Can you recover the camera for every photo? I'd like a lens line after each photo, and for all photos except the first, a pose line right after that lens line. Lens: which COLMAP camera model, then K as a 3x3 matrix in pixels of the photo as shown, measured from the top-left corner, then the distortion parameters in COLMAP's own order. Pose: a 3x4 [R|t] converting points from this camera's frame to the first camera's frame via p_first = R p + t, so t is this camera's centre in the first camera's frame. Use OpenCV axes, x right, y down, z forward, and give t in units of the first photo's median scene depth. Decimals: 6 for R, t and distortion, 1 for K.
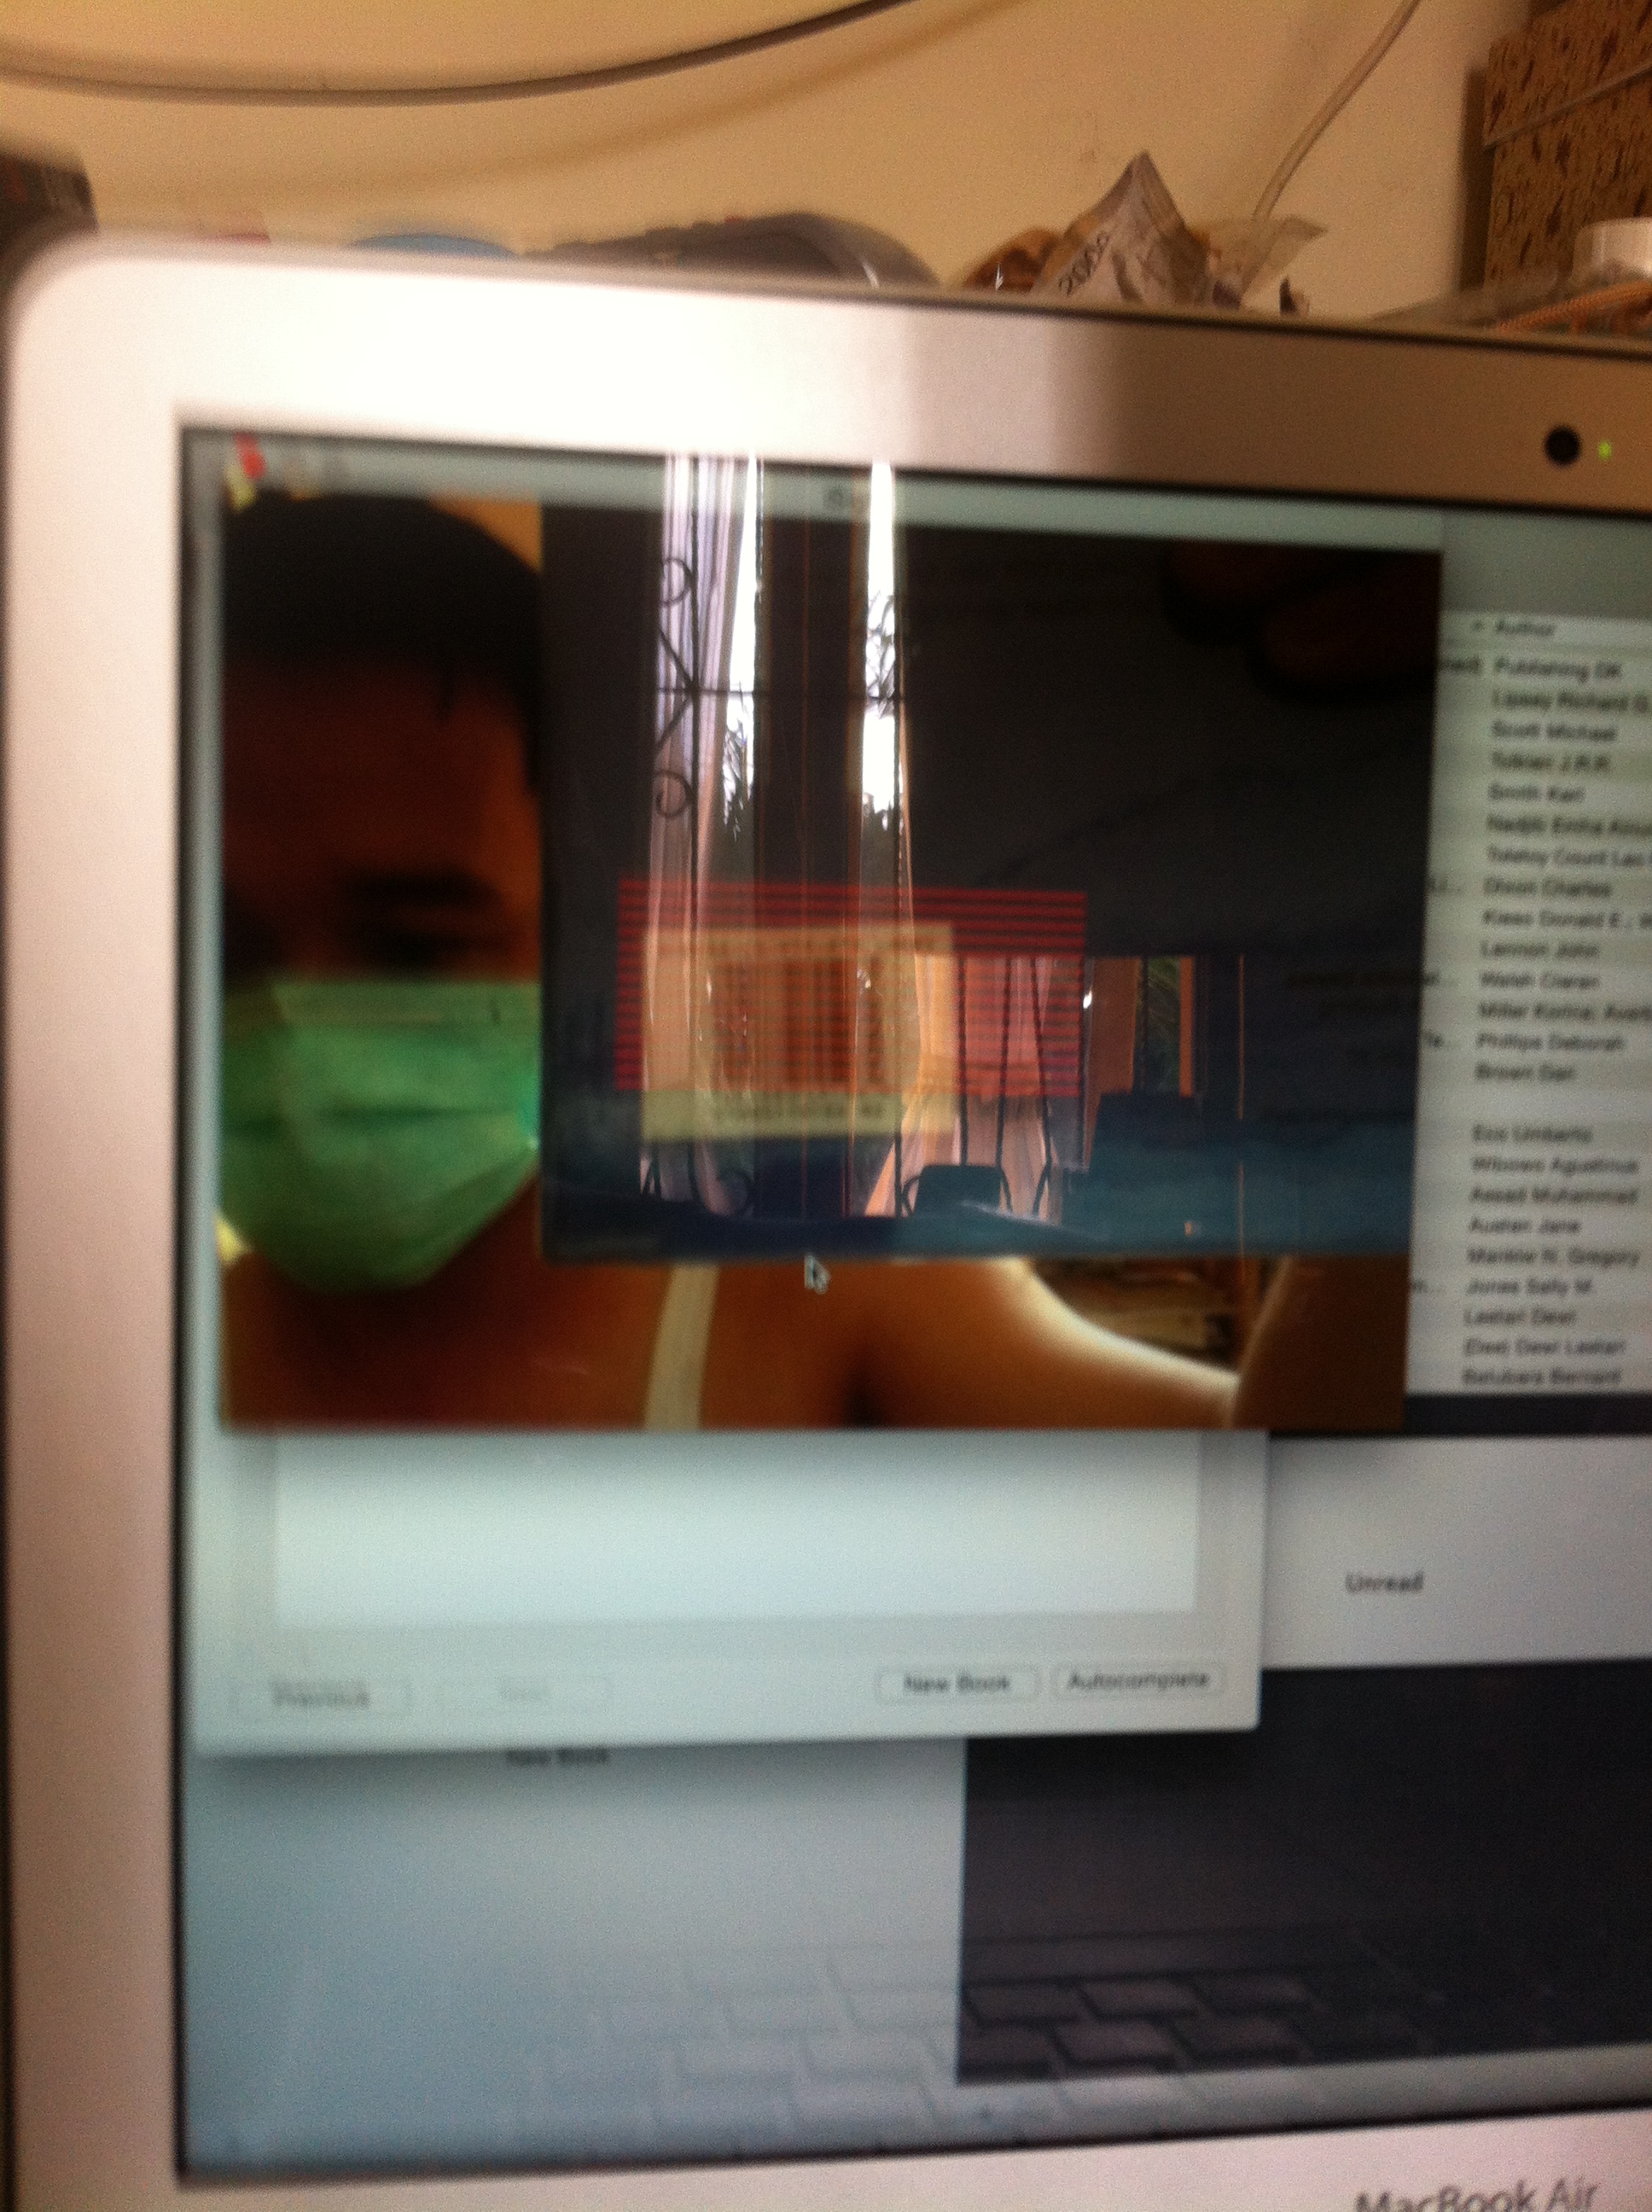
lens RADIAL K [[2249.3, 0, 826.0], [0, 2249.3, 1106.0], [0, 0, 1]] dist [0.007620, -0.262329]
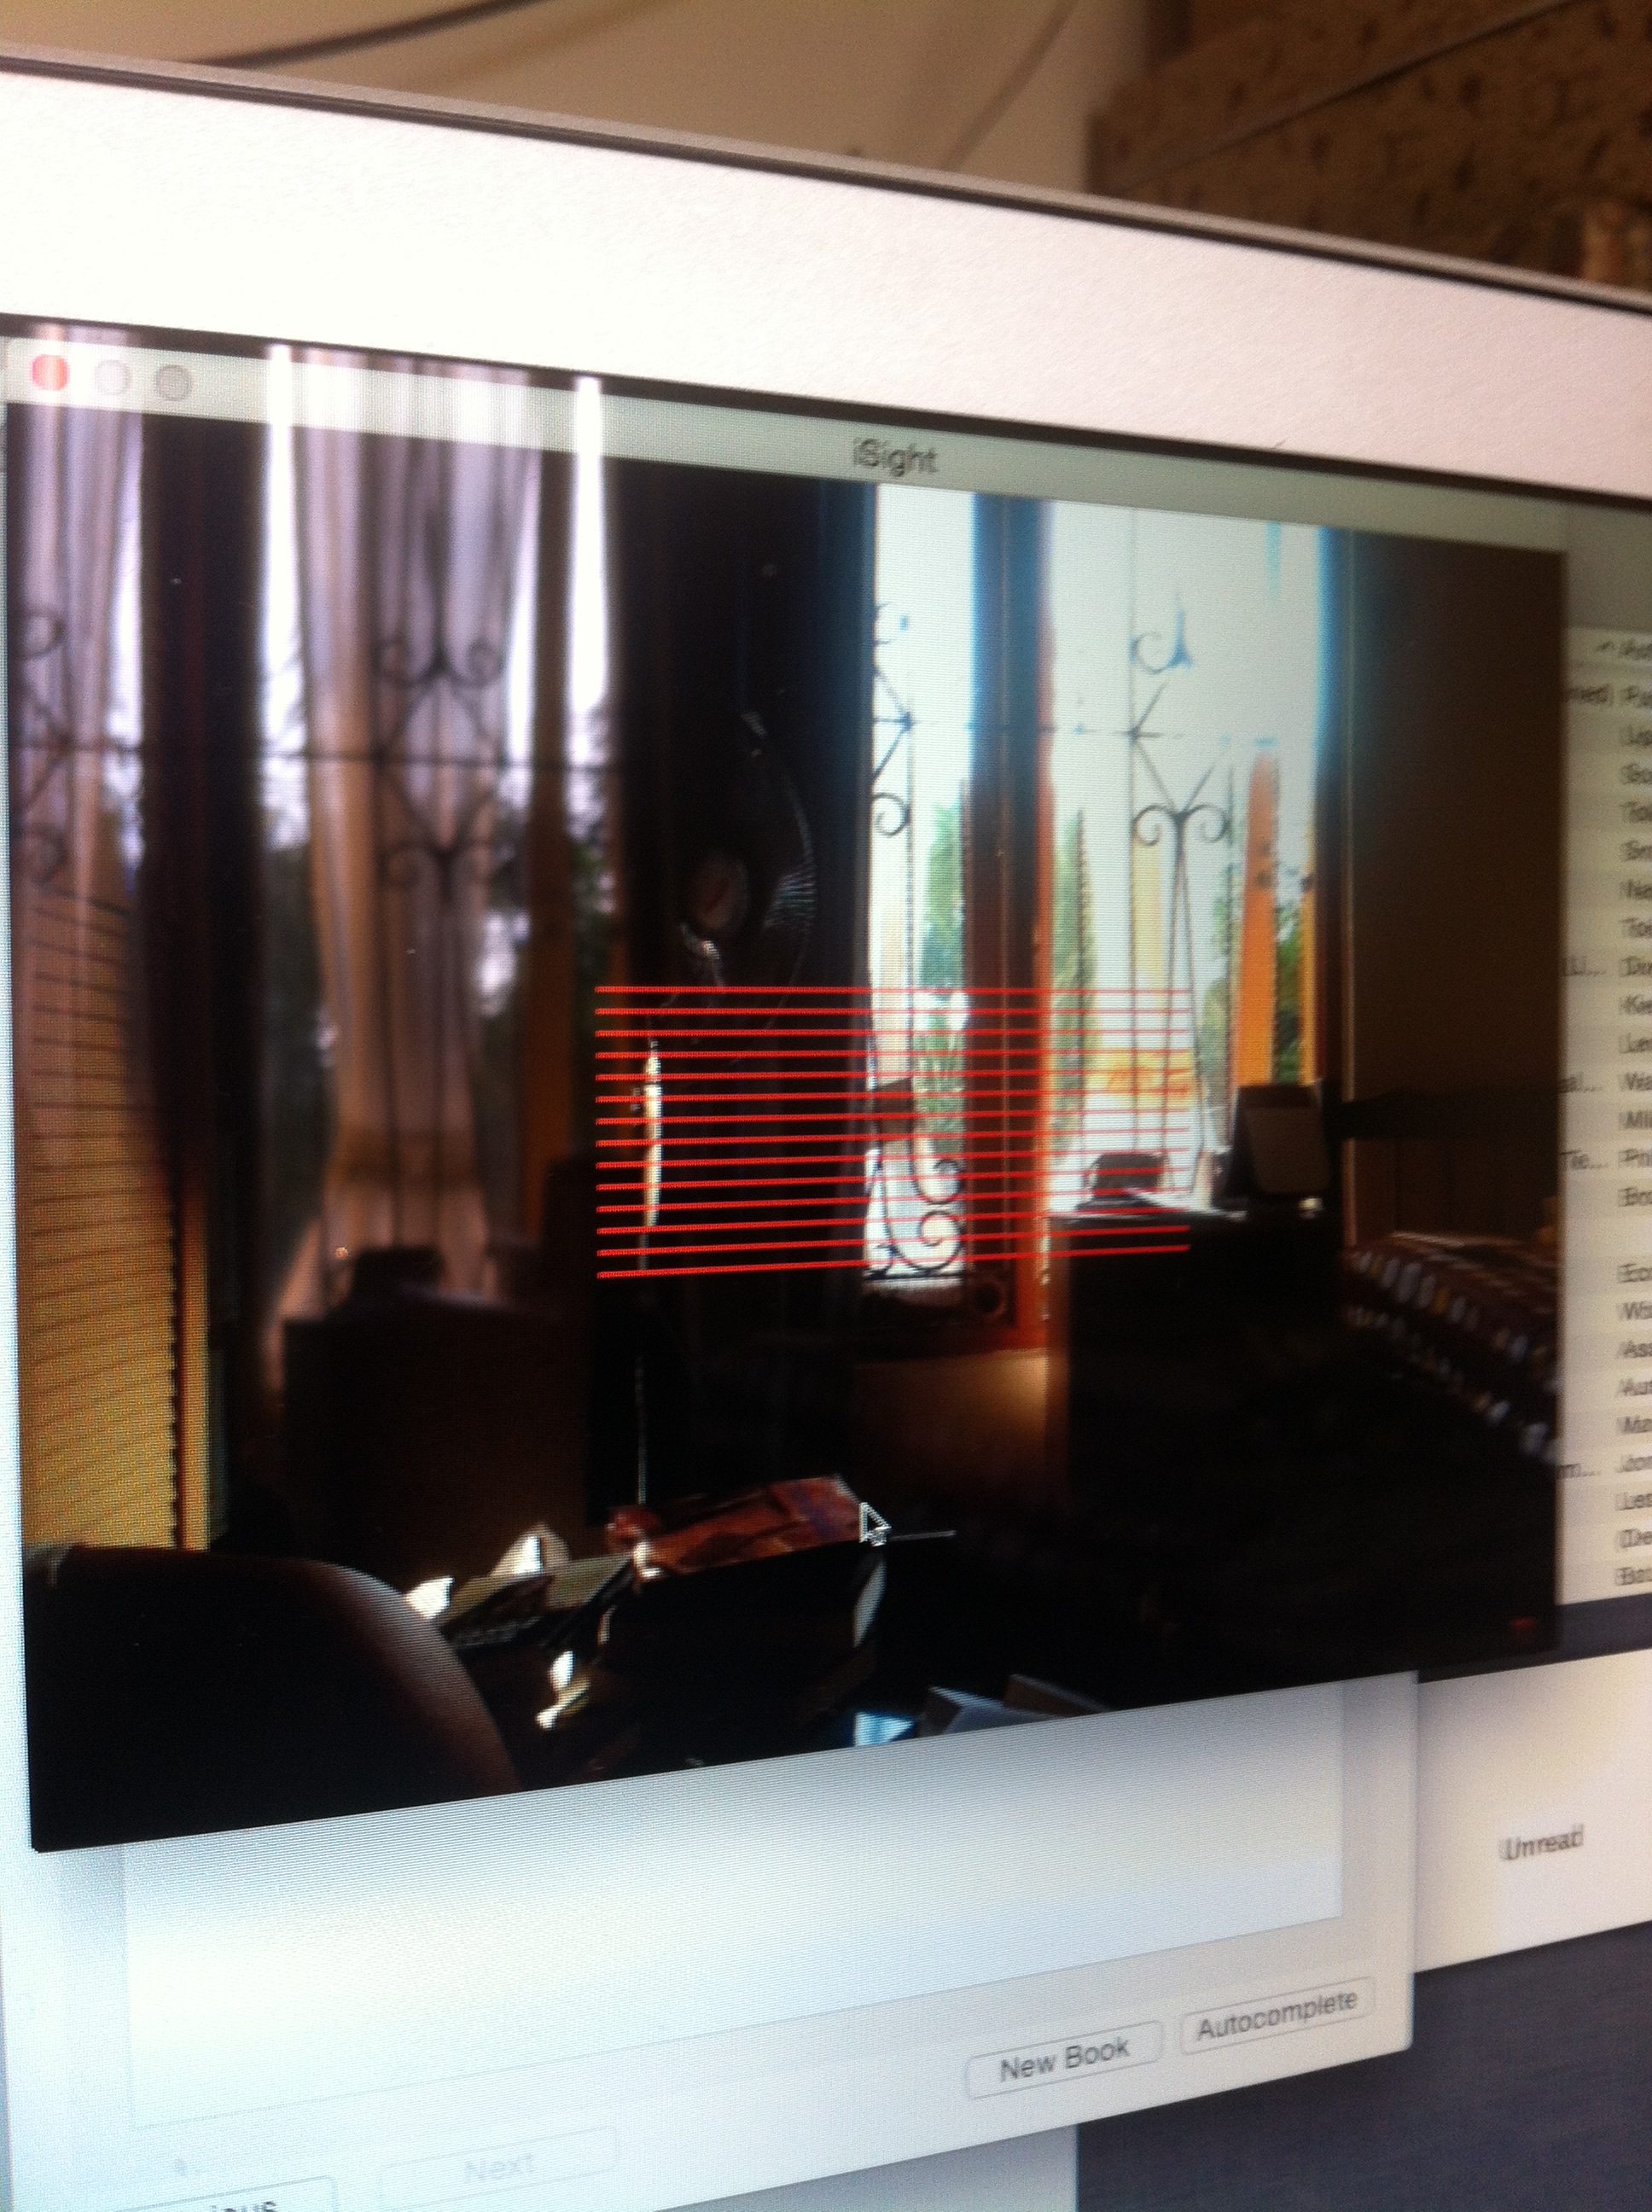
lens RADIAL K [[2249.3, 0, 826.0], [0, 2249.3, 1106.0], [0, 0, 1]] dist [0.007620, -0.262329]
pose [[0.961217, -0.032673, 0.273851, -0.204734], [0.040048, 0.998969, -0.021381, -0.042236], [-0.272870, 0.031519, 0.961535, 0.304383]]
